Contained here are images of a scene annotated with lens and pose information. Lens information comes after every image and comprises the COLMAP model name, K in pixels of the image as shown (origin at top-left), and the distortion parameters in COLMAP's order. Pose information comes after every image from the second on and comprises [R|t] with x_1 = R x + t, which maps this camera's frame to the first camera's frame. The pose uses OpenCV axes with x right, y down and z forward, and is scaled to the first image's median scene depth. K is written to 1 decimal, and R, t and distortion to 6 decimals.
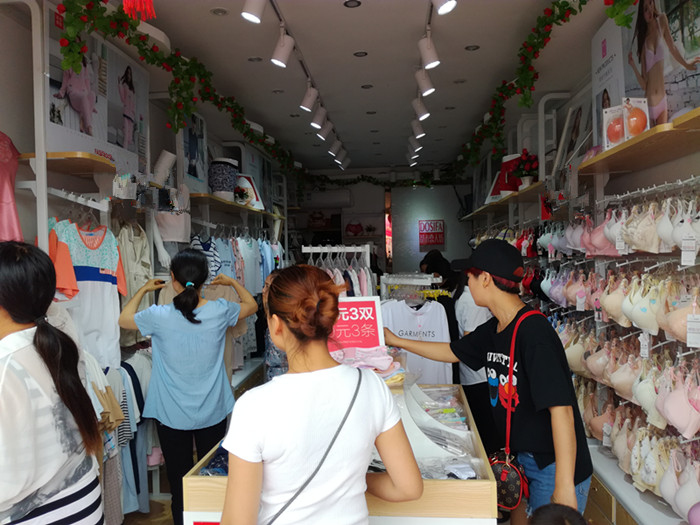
lens RADIAL K [[567.2, 0, 350.0], [0, 567.2, 262.5], [0, 0, 1]] dist [0.052348, -0.148514]
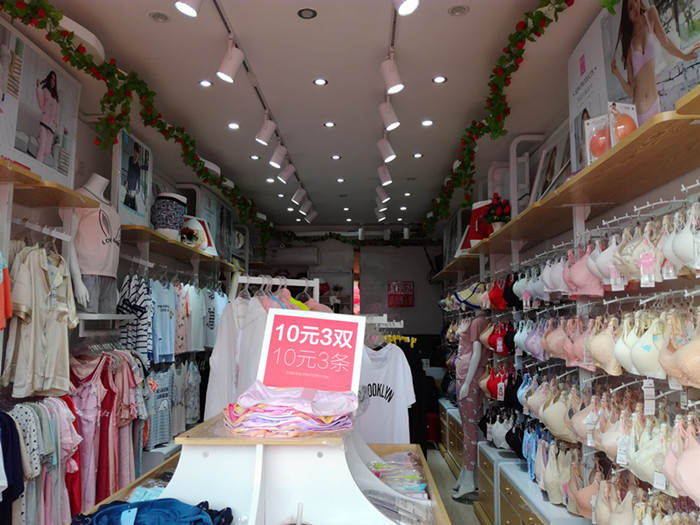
lens RADIAL K [[567.2, 0, 350.0], [0, 567.2, 262.5], [0, 0, 1]] dist [0.052348, -0.148514]
pose [[0.998608, 0.030386, 0.043113, 0.035080], [-0.024752, 0.991763, -0.125672, 0.039994], [-0.046576, 0.124430, 0.991135, 0.113599]]
